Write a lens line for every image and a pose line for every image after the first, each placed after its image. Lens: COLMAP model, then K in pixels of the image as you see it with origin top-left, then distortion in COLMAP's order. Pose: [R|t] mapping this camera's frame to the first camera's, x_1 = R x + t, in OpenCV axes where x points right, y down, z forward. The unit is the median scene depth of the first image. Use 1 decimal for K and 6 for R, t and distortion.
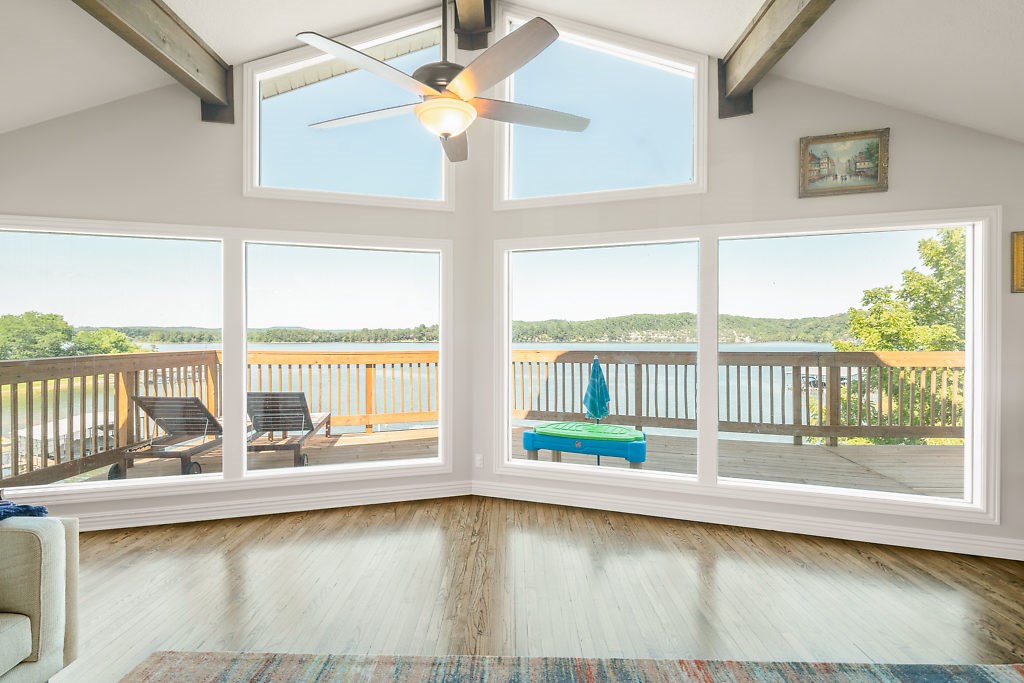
lens RADIAL K [[498.6, 0, 498.4], [0, 498.6, 337.8], [0, 0, 1]] dist [0.003811, -0.003411]
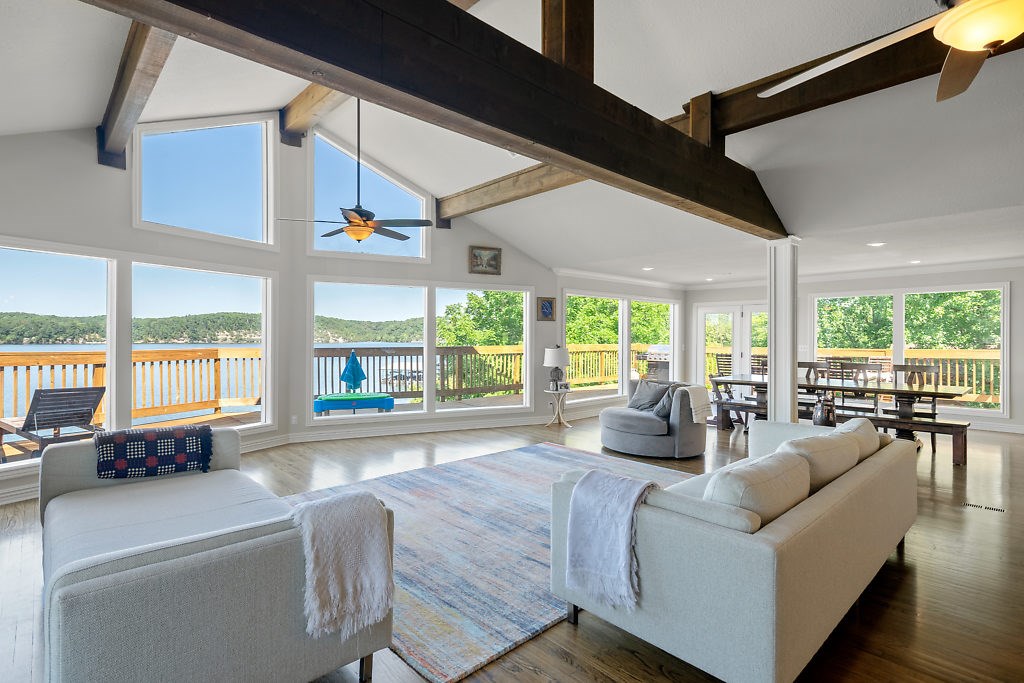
lens RADIAL K [[498.6, 0, 503.4], [0, 498.6, 337.1], [0, 0, 1]] dist [0.003811, -0.003411]
pose [[0.710399, 0.002610, 0.703794, -0.519536], [-0.000664, 0.999995, -0.003038, 0.000952], [-0.703799, 0.001690, 0.710397, -0.406720]]
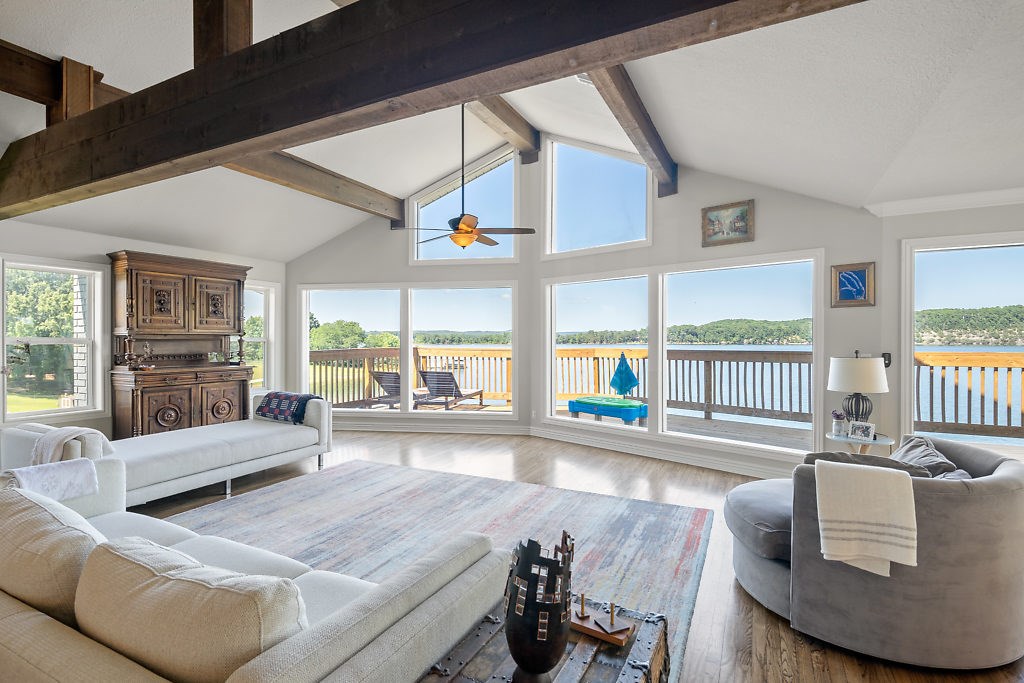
lens RADIAL K [[498.6, 0, 499.0], [0, 498.6, 339.7], [0, 0, 1]] dist [0.003811, -0.003411]
pose [[0.902123, -0.000344, -0.431479, 0.449078], [0.000238, 1.000000, -0.000300, 0.001325], [0.431479, 0.000167, 0.902123, -0.415050]]
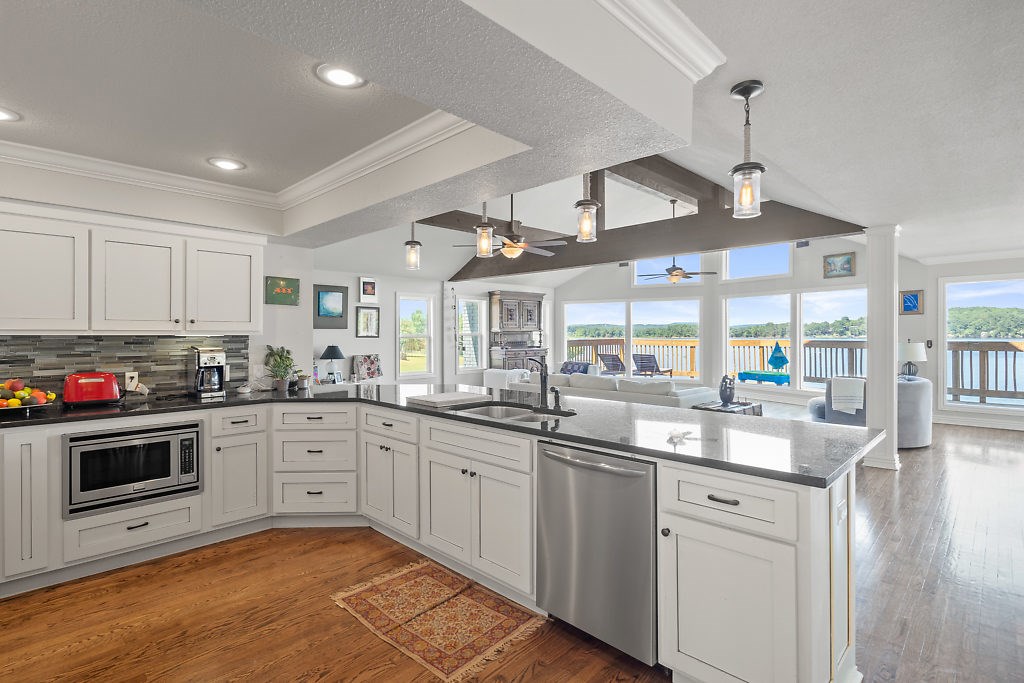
lens RADIAL K [[498.6, 0, 501.9], [0, 498.6, 336.9], [0, 0, 1]] dist [0.003811, -0.003411]
pose [[0.727072, 0.002038, -0.686558, 0.748828], [0.003141, 0.999975, 0.006295, -0.000286], [0.686554, -0.006733, 0.727048, -1.307496]]
